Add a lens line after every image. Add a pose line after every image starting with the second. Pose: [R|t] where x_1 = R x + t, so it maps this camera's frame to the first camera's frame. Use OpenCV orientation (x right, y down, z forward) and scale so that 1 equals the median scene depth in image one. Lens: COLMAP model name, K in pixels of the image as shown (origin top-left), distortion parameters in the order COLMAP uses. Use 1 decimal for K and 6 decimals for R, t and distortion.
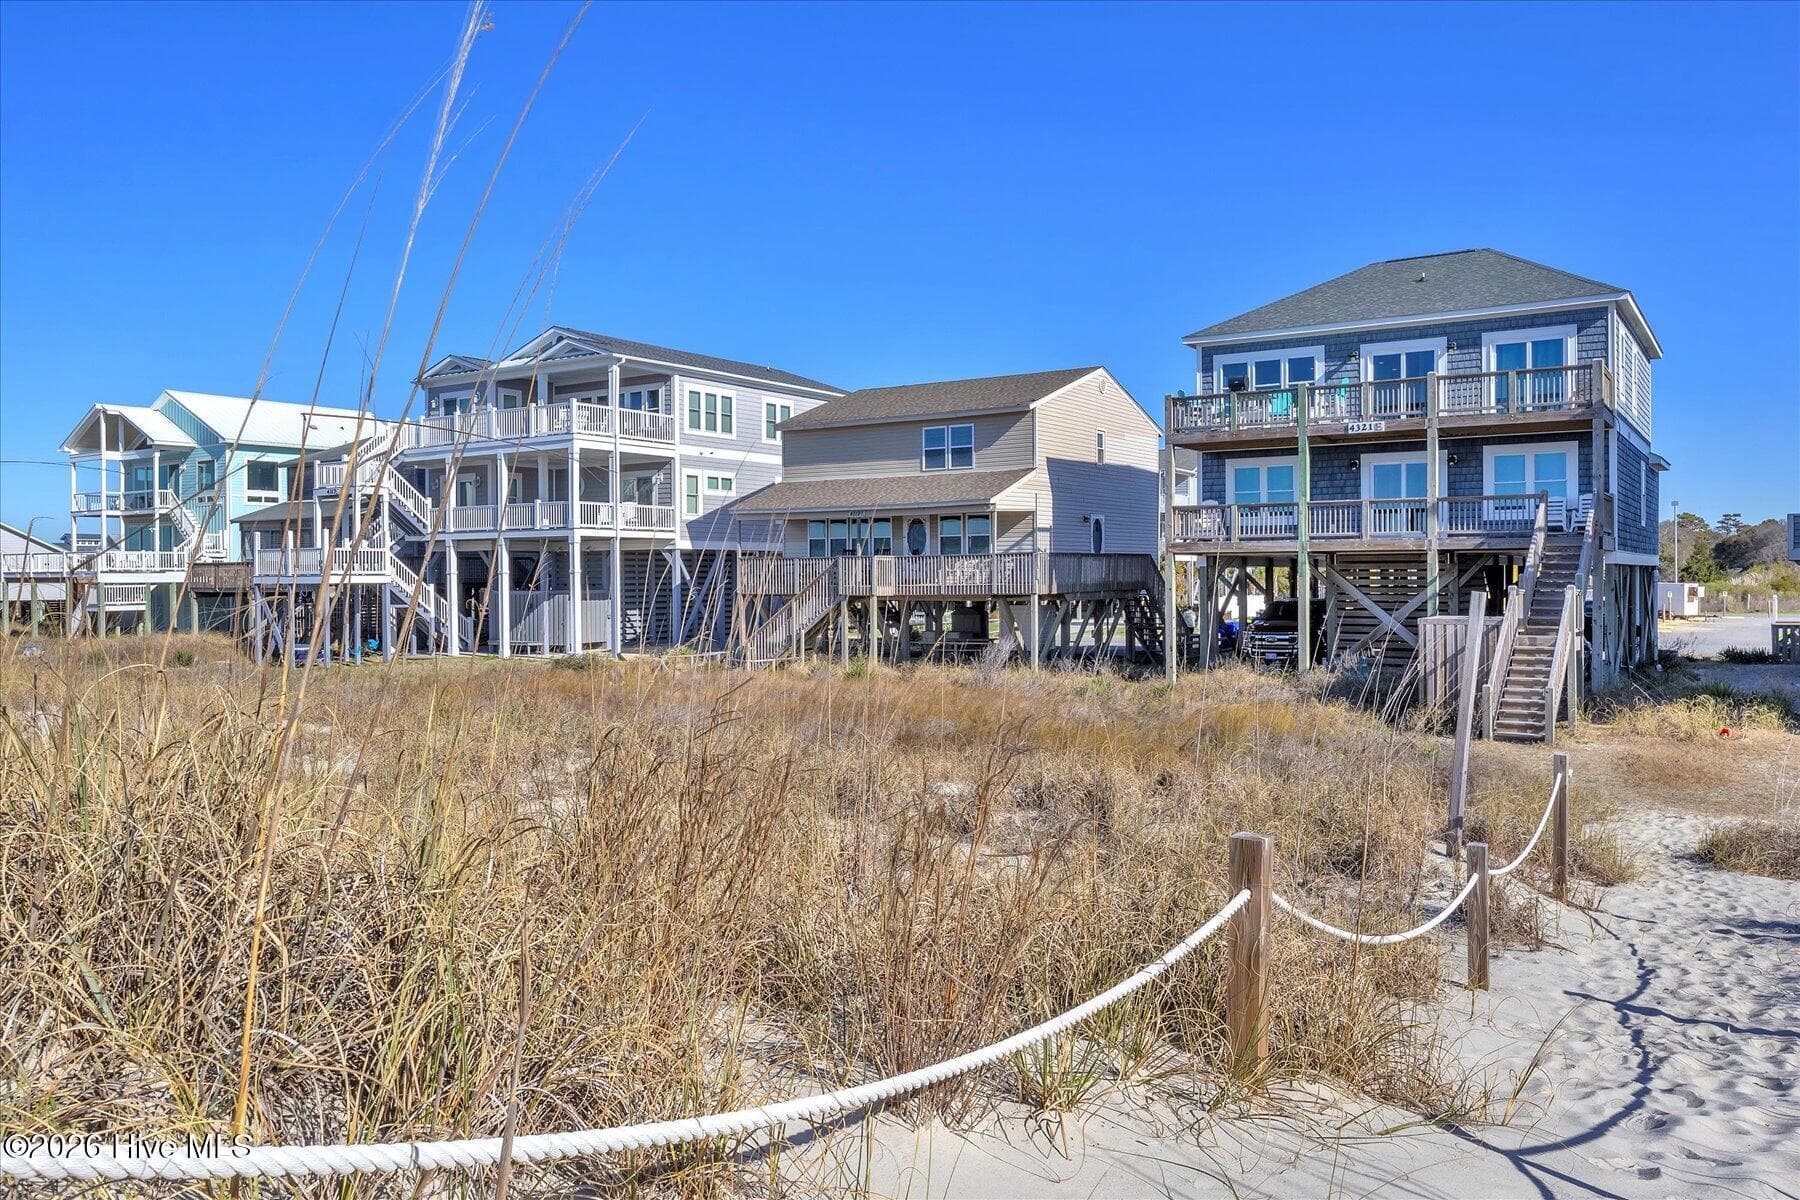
lens RADIAL K [[1372.2, 0, 904.7], [0, 1372.2, 591.6], [0, 0, 1]] dist [-0.007617, -0.000522]
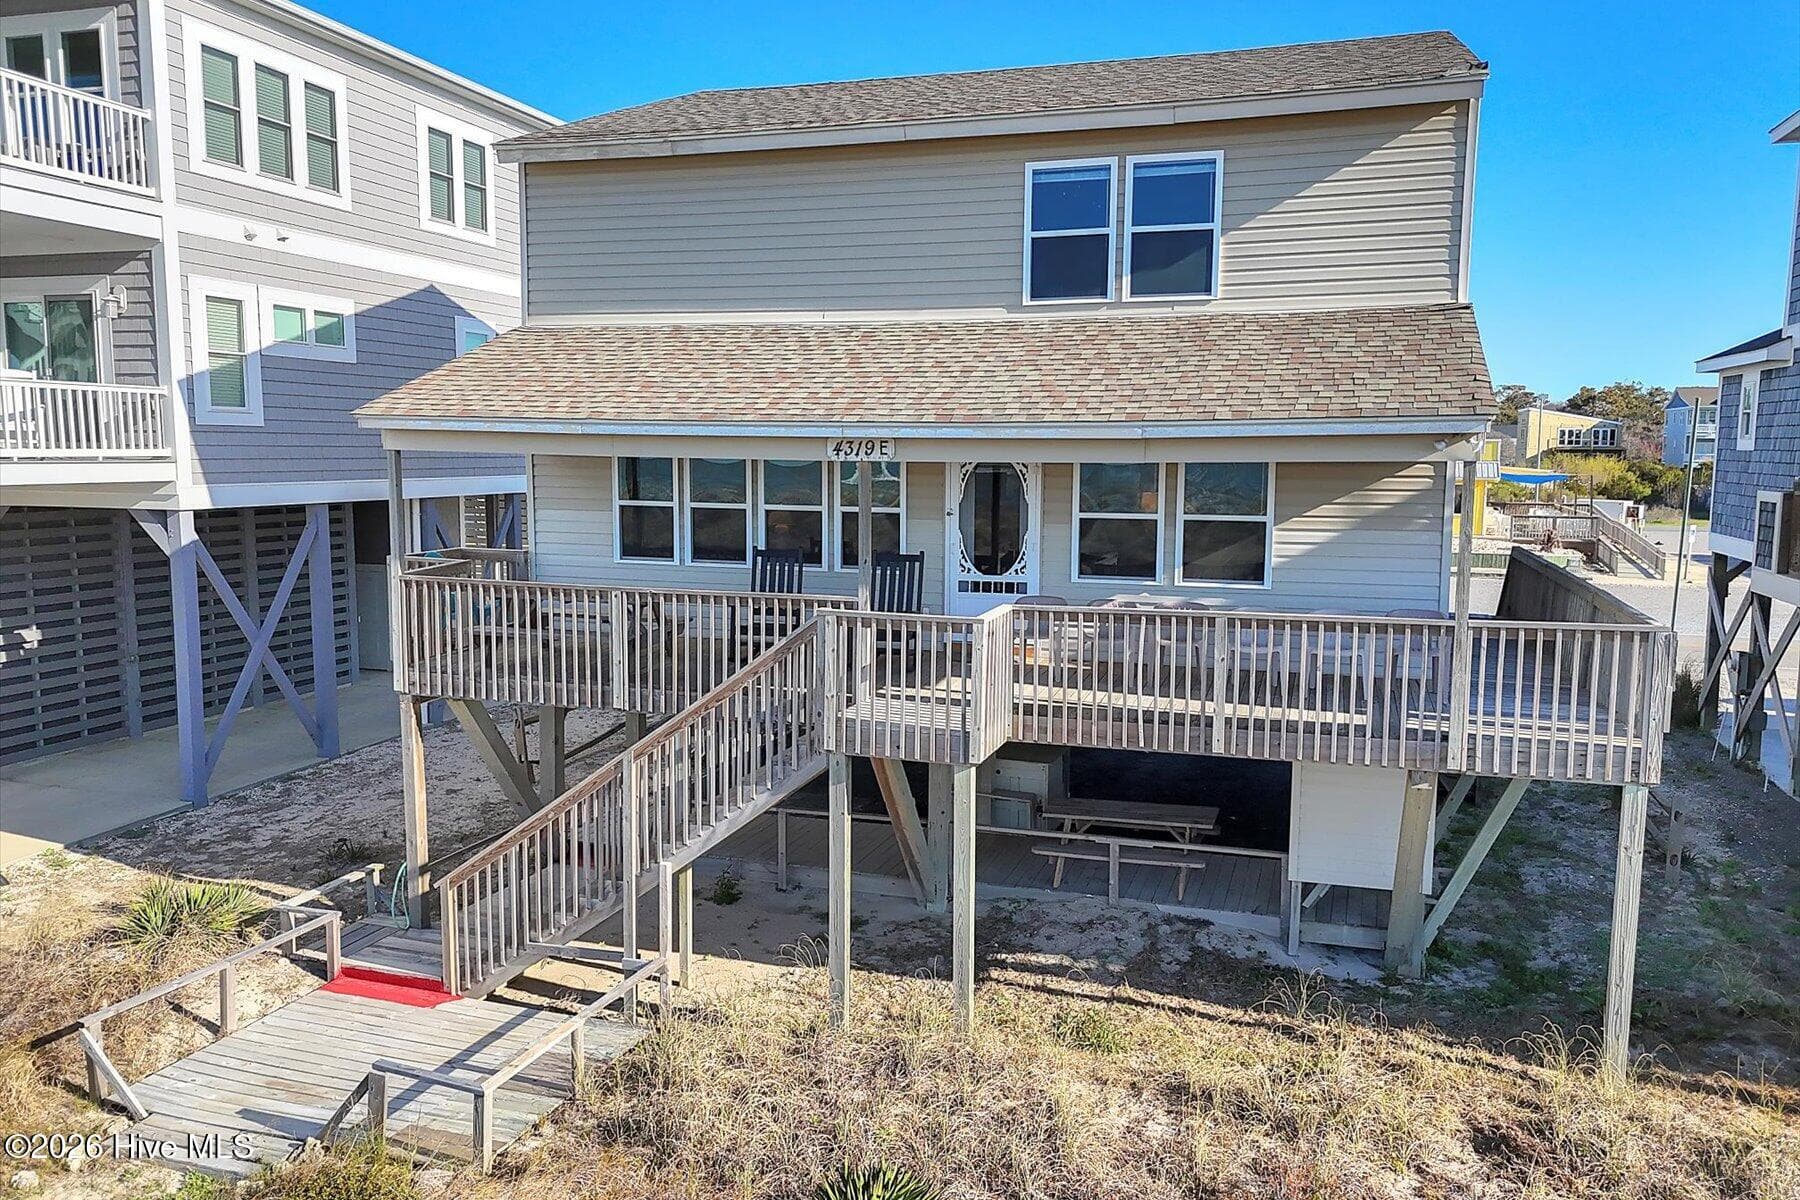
lens RADIAL K [[1319.9, 0, 888.4], [0, 1319.9, 608.7], [0, 0, 1]] dist [0.028395, -0.012227]
pose [[0.959479, -0.017546, 0.281234, -0.089463], [-0.012789, 0.994319, 0.105667, -0.044301], [-0.281490, -0.104982, 0.953804, 0.624008]]
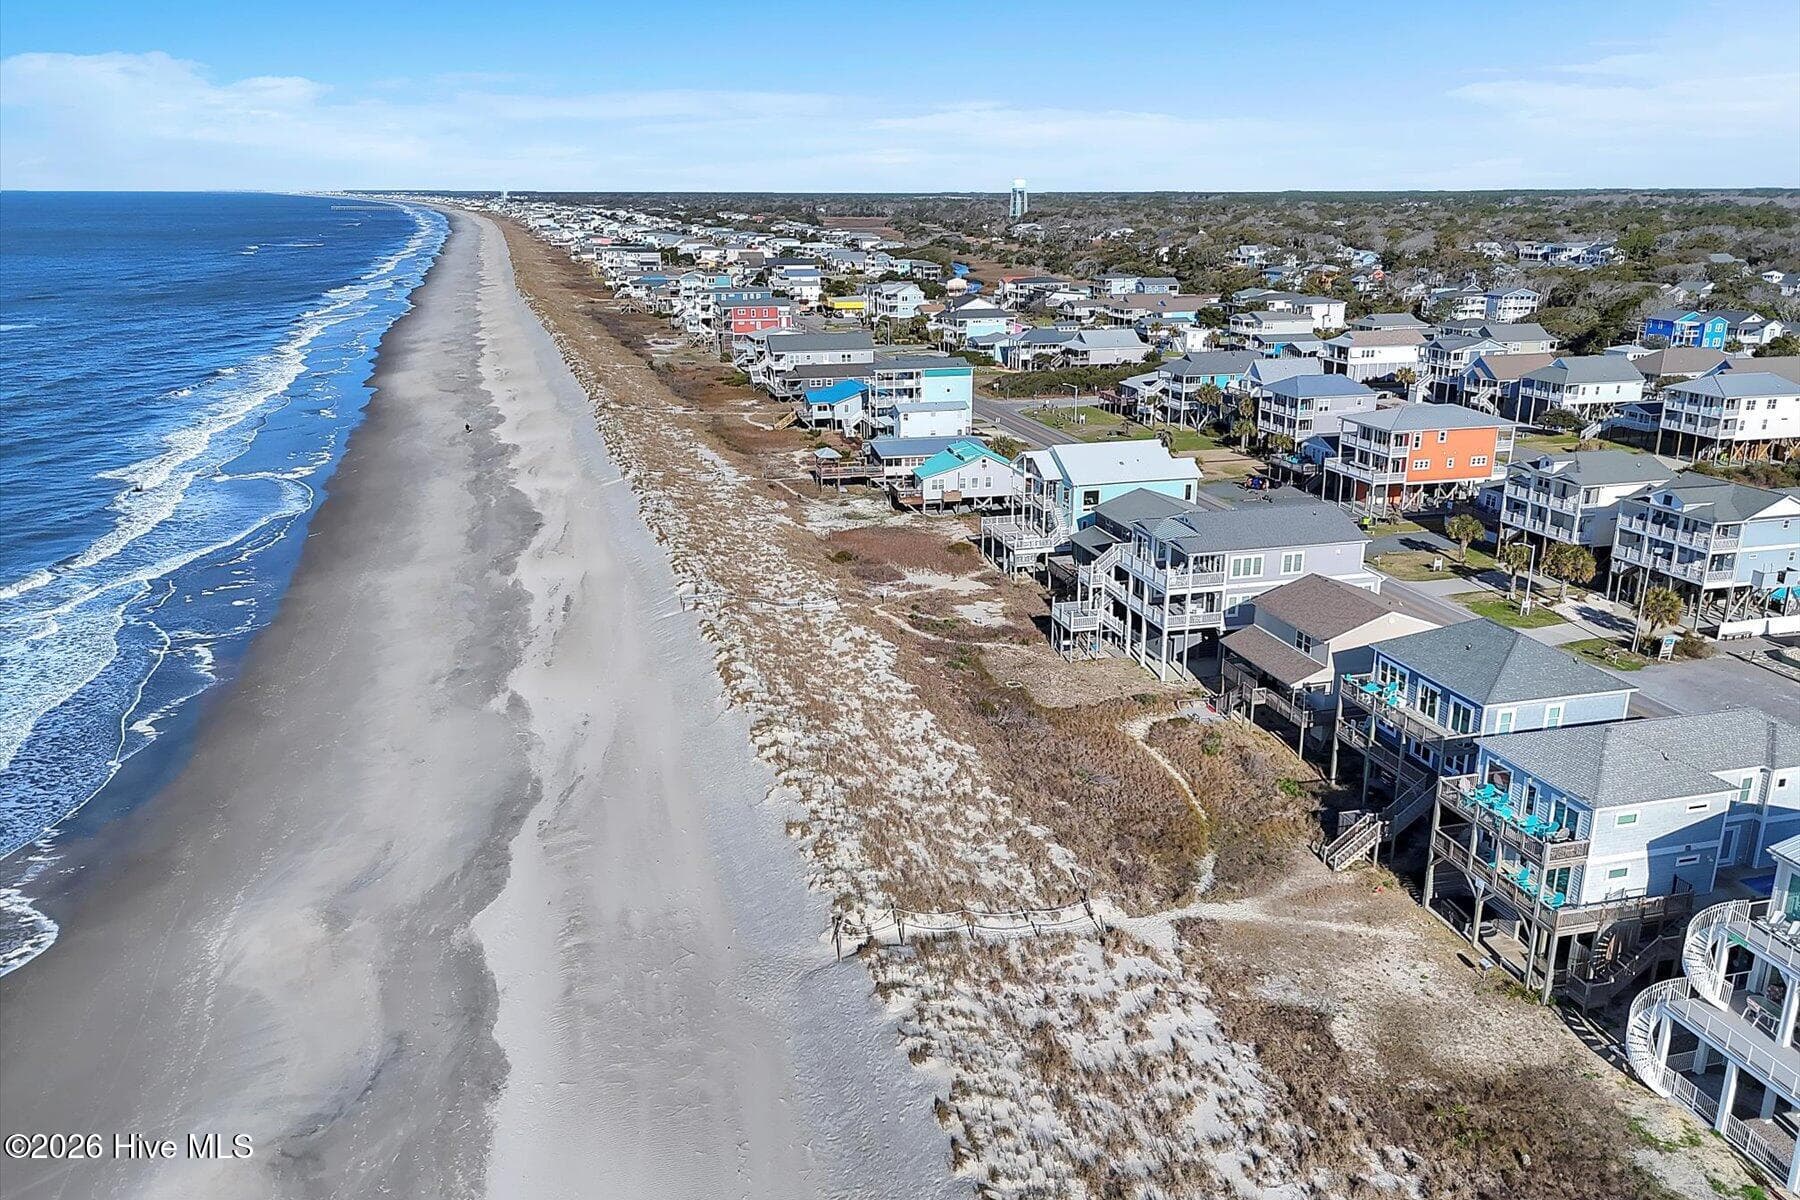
lens RADIAL K [[1319.9, 0, 897.3], [0, 1319.9, 605.4], [0, 0, 1]] dist [0.028395, -0.012227]
pose [[0.769706, 0.192818, -0.608583, 0.705576], [-0.015858, 0.958778, 0.283714, -0.654988], [0.638201, -0.208725, 0.741035, -0.871406]]
